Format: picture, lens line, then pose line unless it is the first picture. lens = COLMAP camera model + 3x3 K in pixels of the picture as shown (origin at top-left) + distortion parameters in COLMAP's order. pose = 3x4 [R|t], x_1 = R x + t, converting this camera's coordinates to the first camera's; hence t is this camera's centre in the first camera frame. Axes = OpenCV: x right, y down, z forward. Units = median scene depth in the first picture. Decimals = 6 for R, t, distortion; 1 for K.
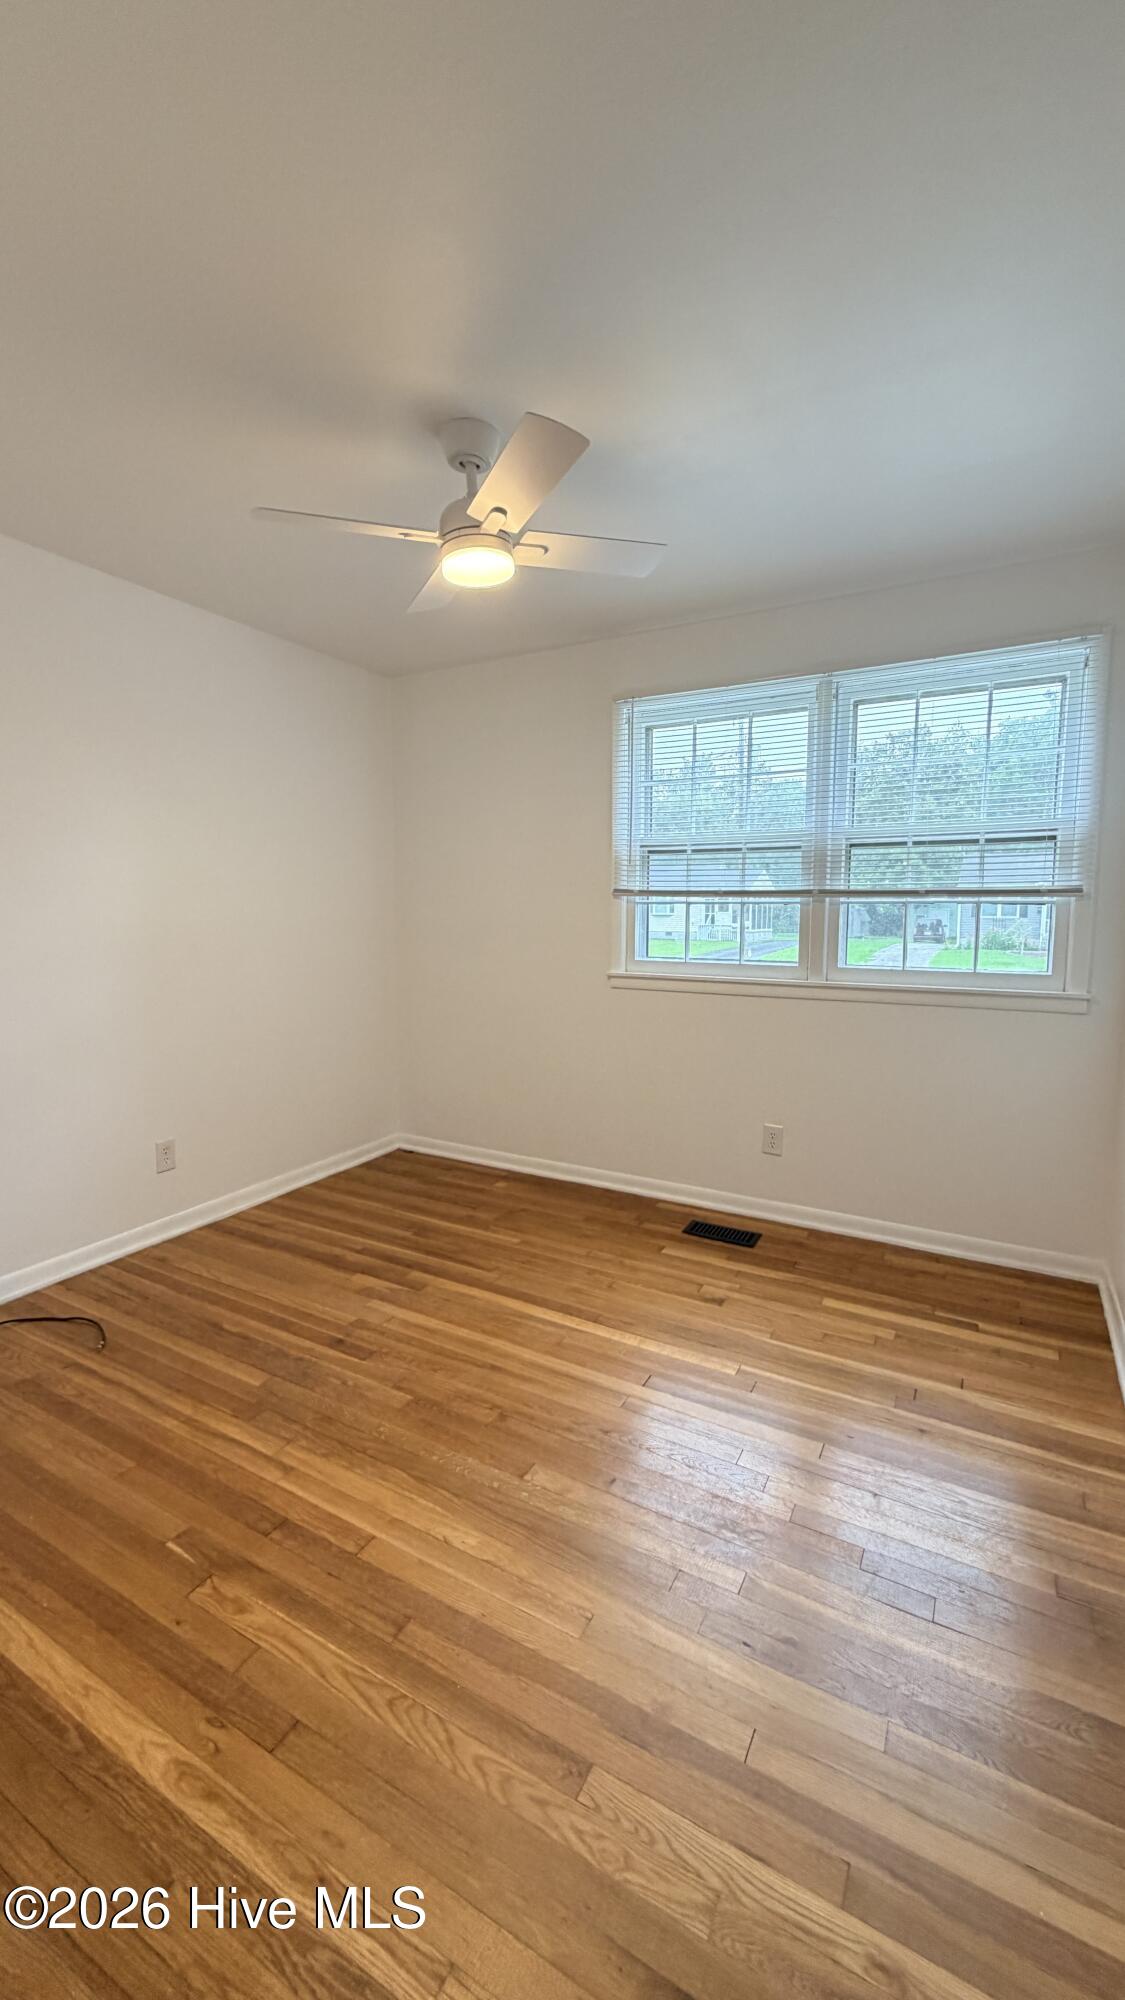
lens RADIAL K [[796.6, 0, 560.5], [0, 796.6, 984.5], [0, 0, 1]] dist [0.001220, -0.000134]
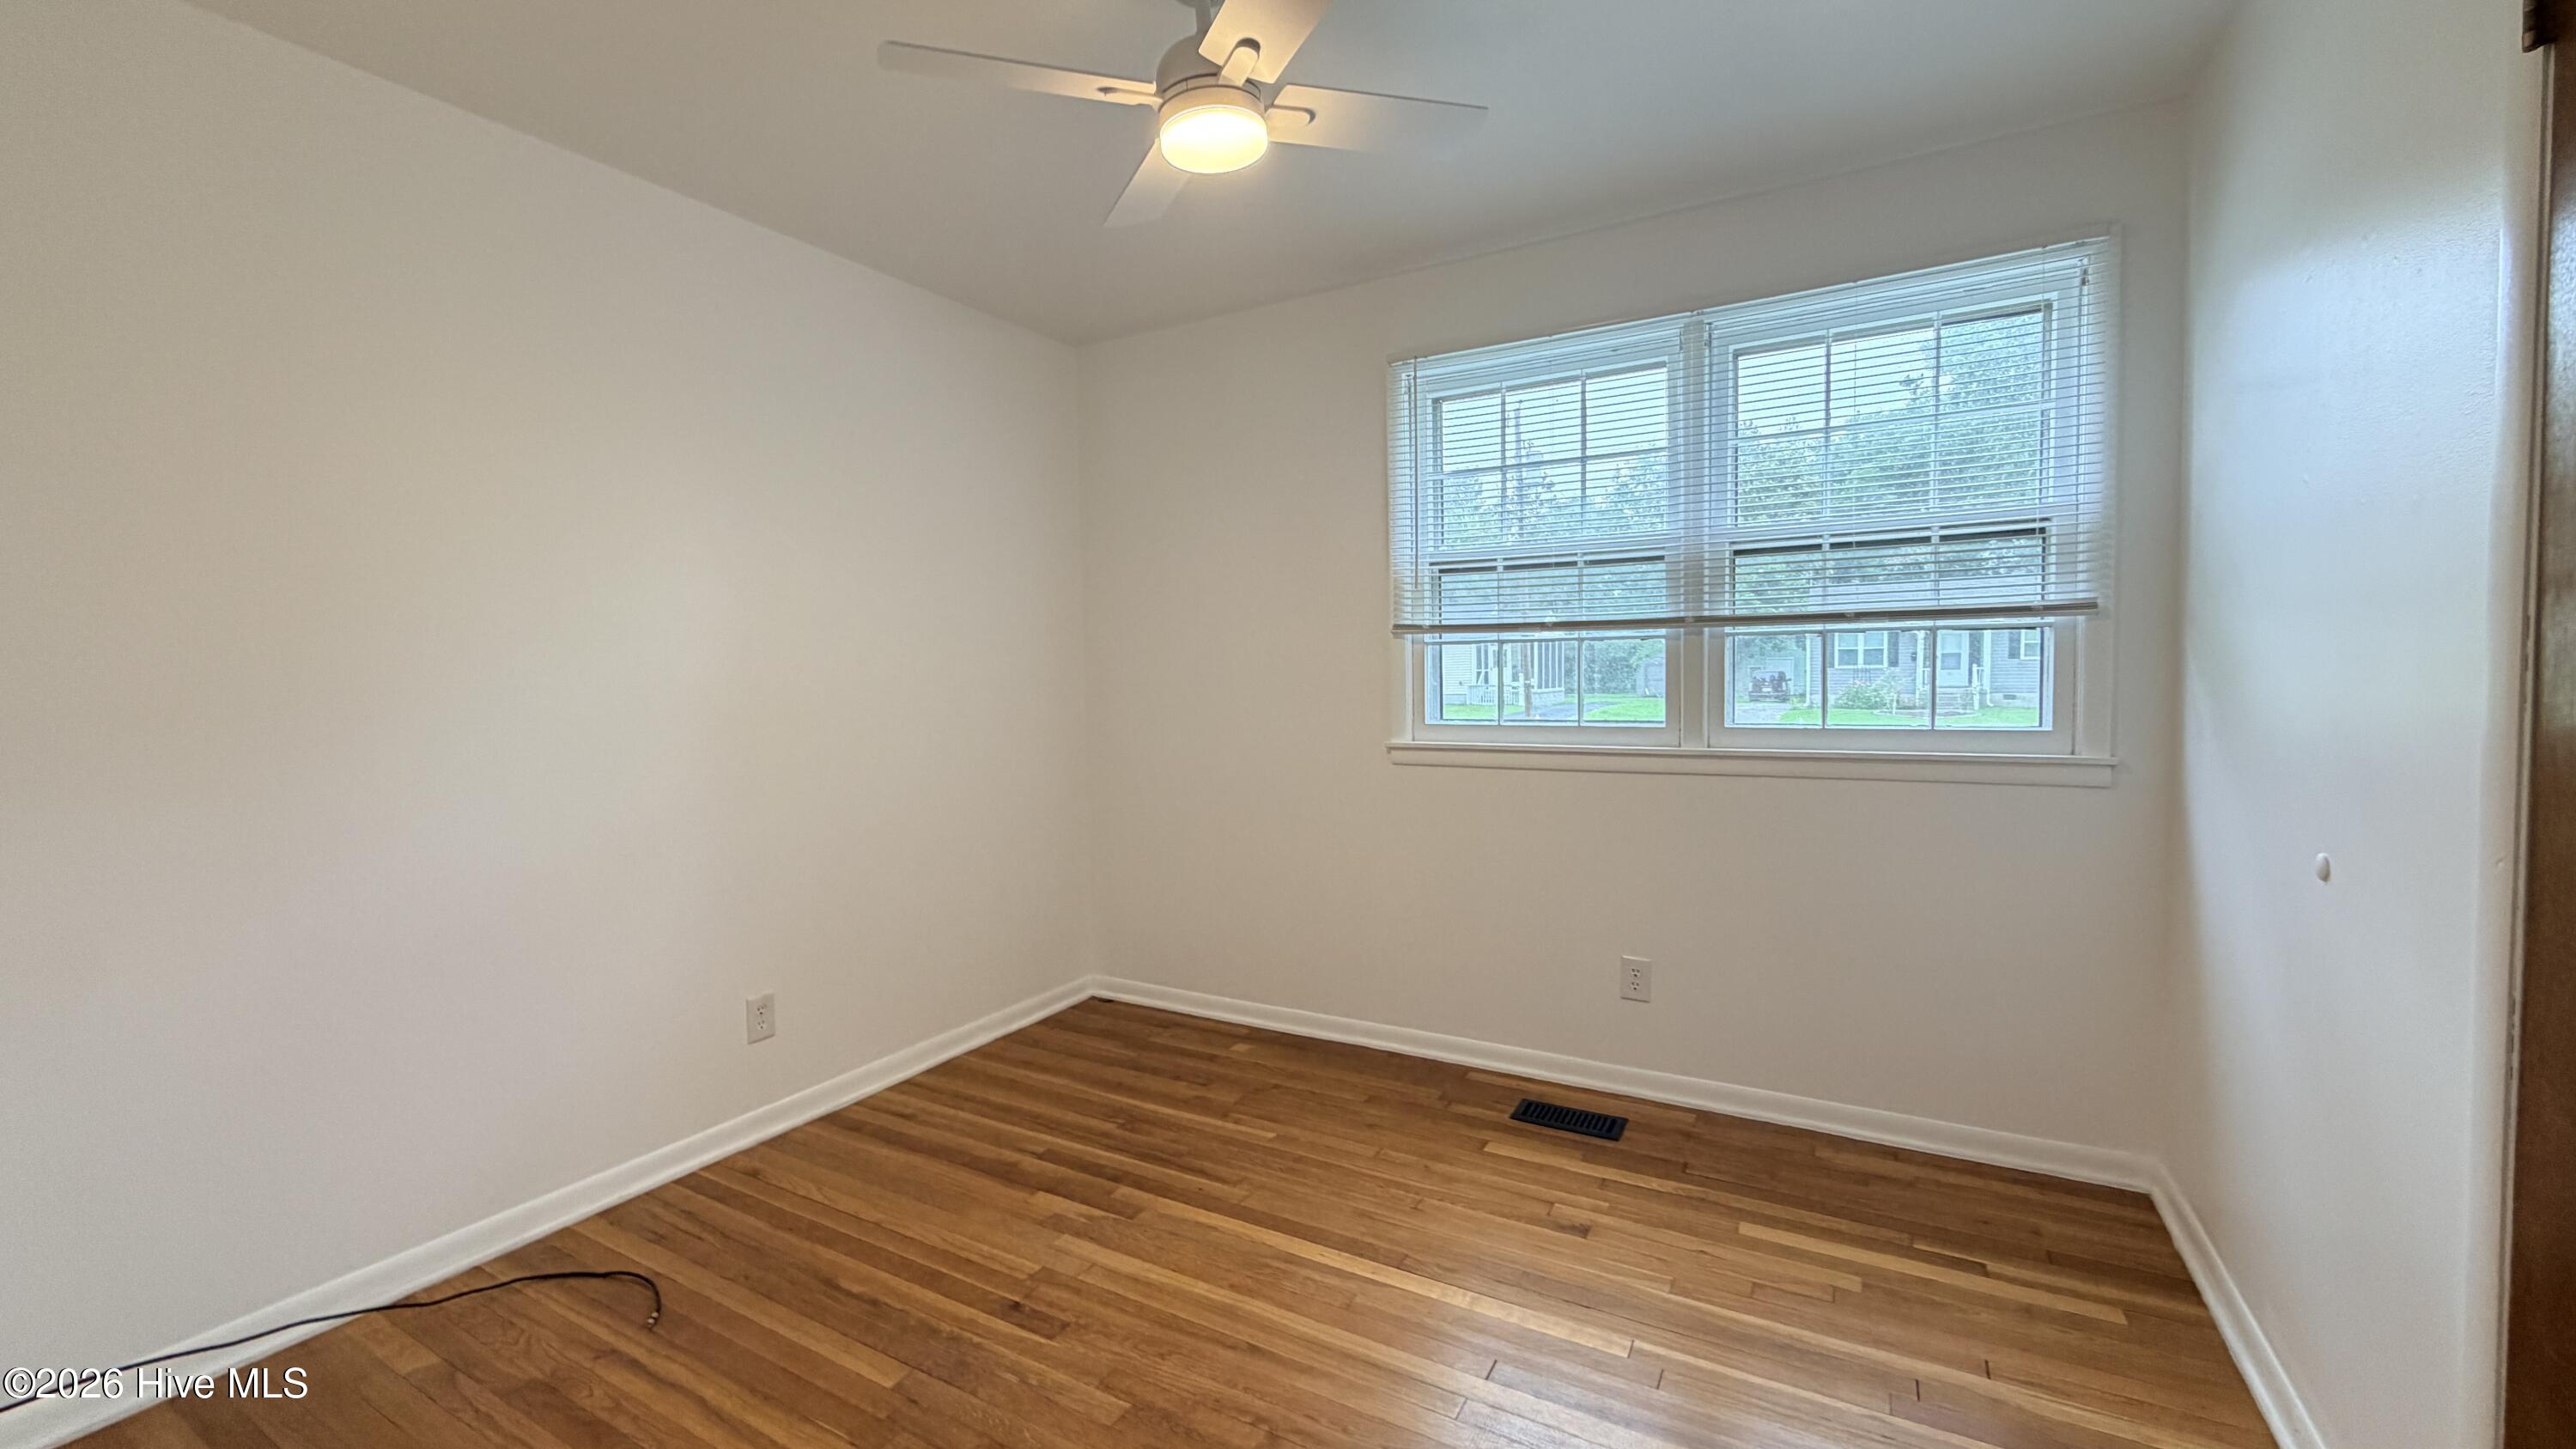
lens RADIAL K [[1026.1, 0, 1278.2], [0, 1026.1, 713.6], [0, 0, 1]] dist [0.001220, -0.000134]
pose [[0.999762, -0.019455, -0.009905, -0.036710], [0.018926, 0.998522, -0.050941, 0.005772], [0.010882, 0.050741, 0.998653, 0.114923]]
